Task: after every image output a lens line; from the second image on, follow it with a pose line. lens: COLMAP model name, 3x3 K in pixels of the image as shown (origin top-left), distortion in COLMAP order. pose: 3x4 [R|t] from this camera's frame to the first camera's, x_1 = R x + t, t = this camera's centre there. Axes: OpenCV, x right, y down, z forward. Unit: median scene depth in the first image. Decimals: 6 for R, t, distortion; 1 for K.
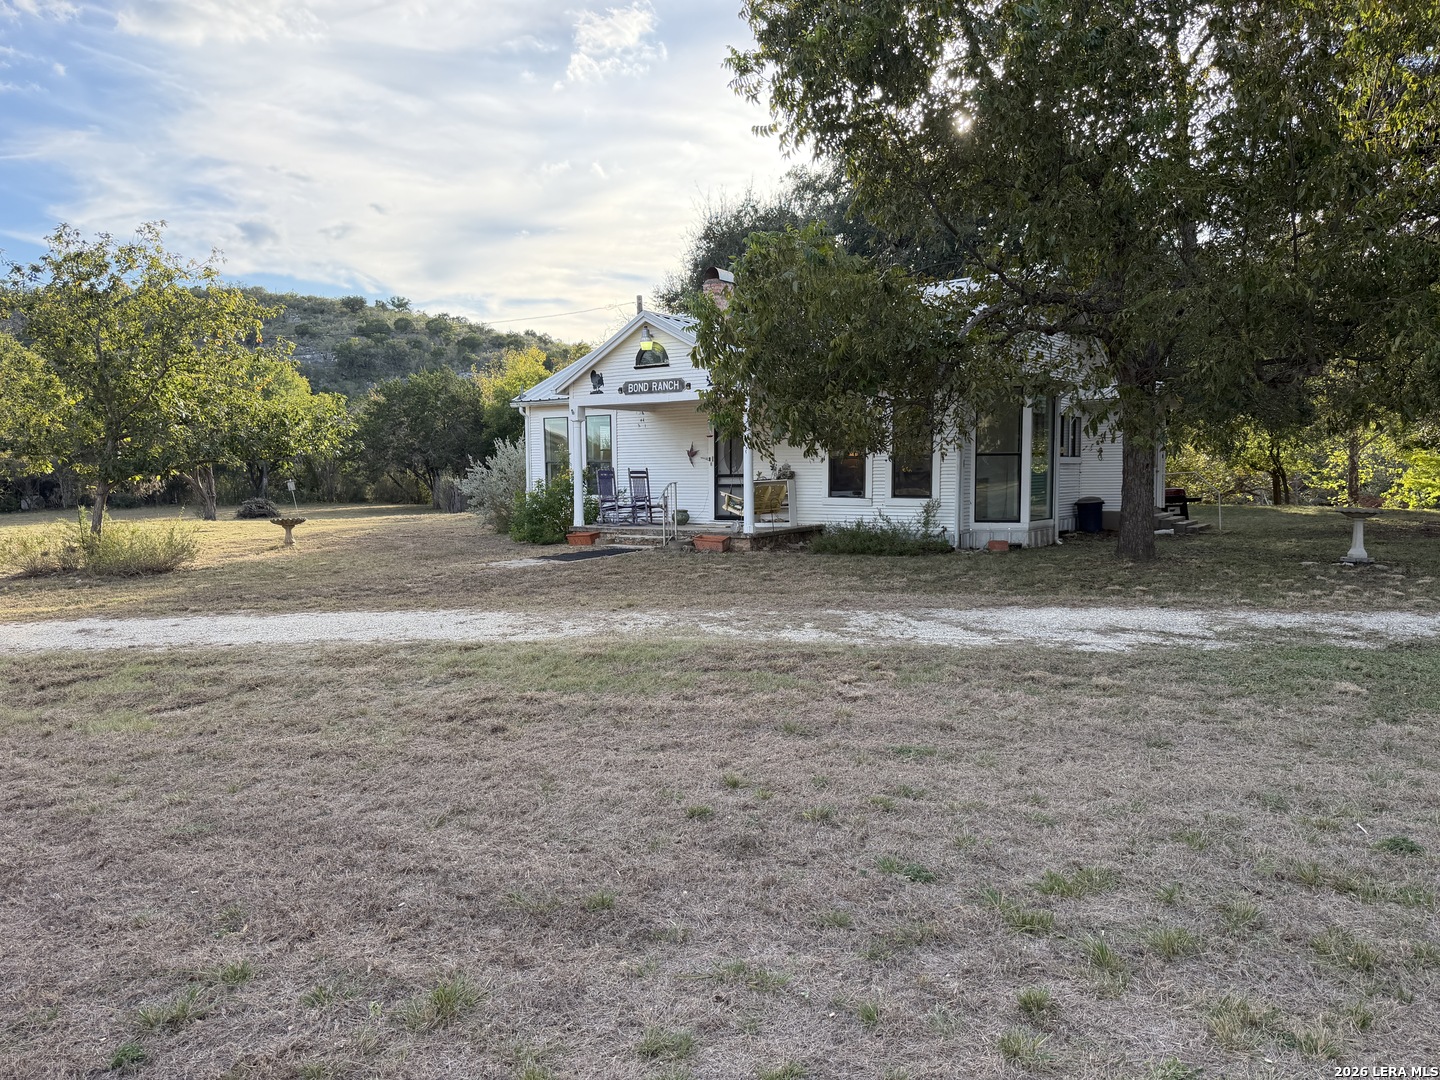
lens RADIAL K [[1003.4, 0, 718.1], [0, 1003.4, 539.0], [0, 0, 1]] dist [-0.000485, -0.000093]
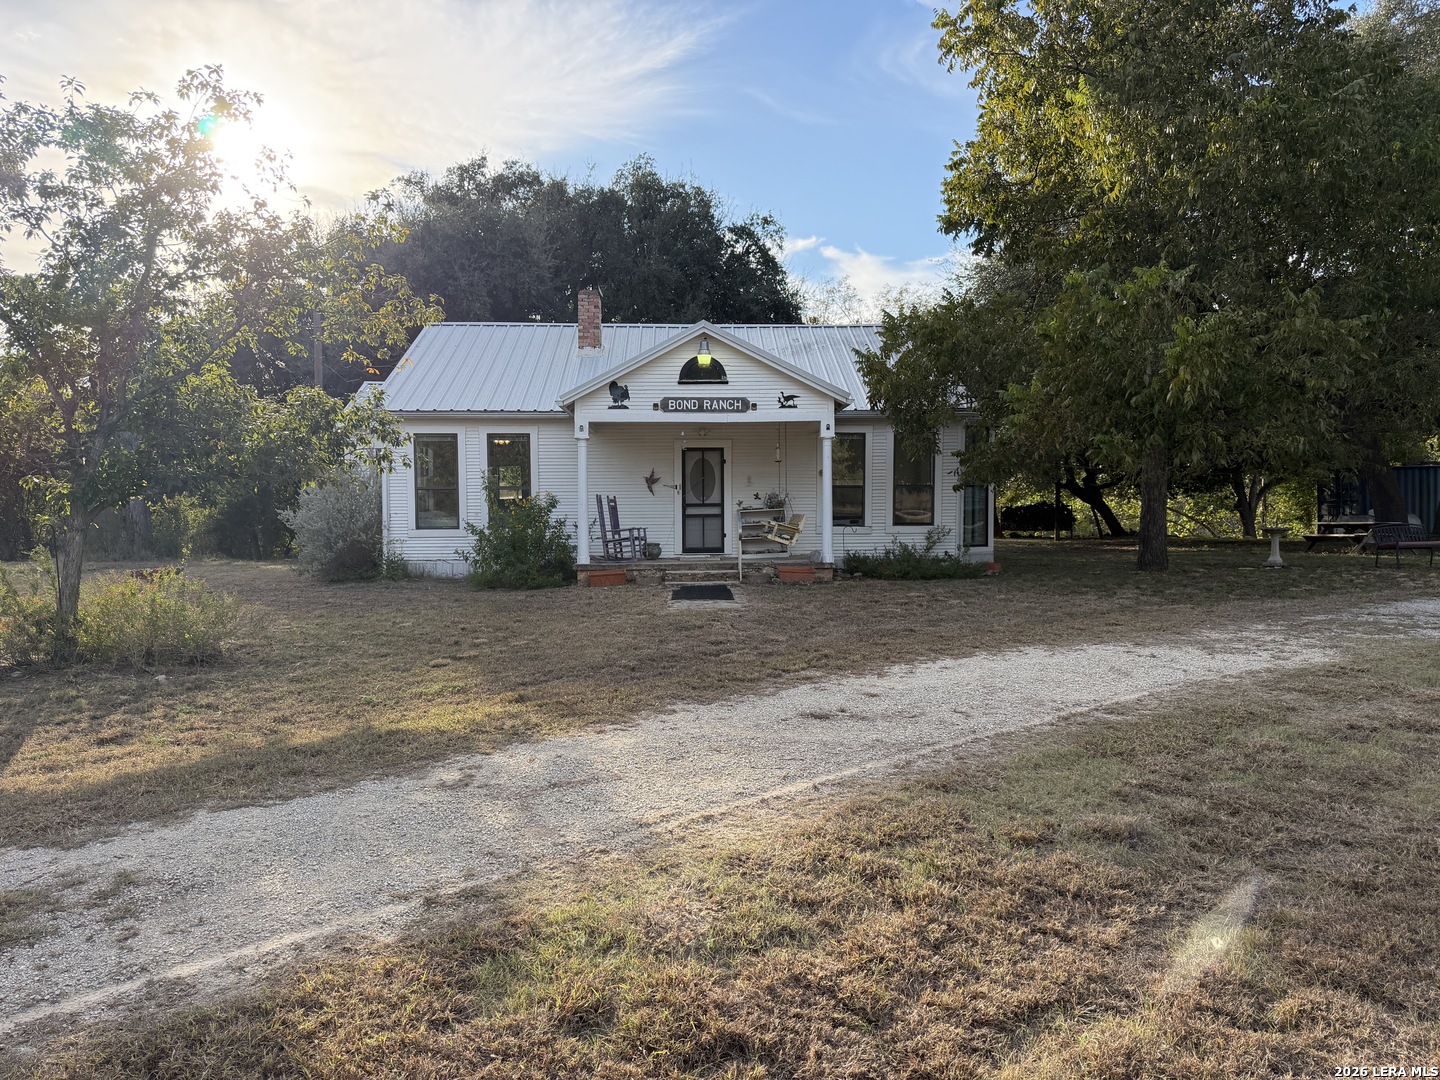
lens RADIAL K [[1003.4, 0, 719.1], [0, 1003.4, 540.4], [0, 0, 1]] dist [-0.000485, -0.000093]
pose [[0.796705, -0.023246, 0.603922, -0.587327], [0.042681, 0.998929, -0.017855, -0.014959], [-0.602860, 0.040001, 0.796844, 0.282663]]
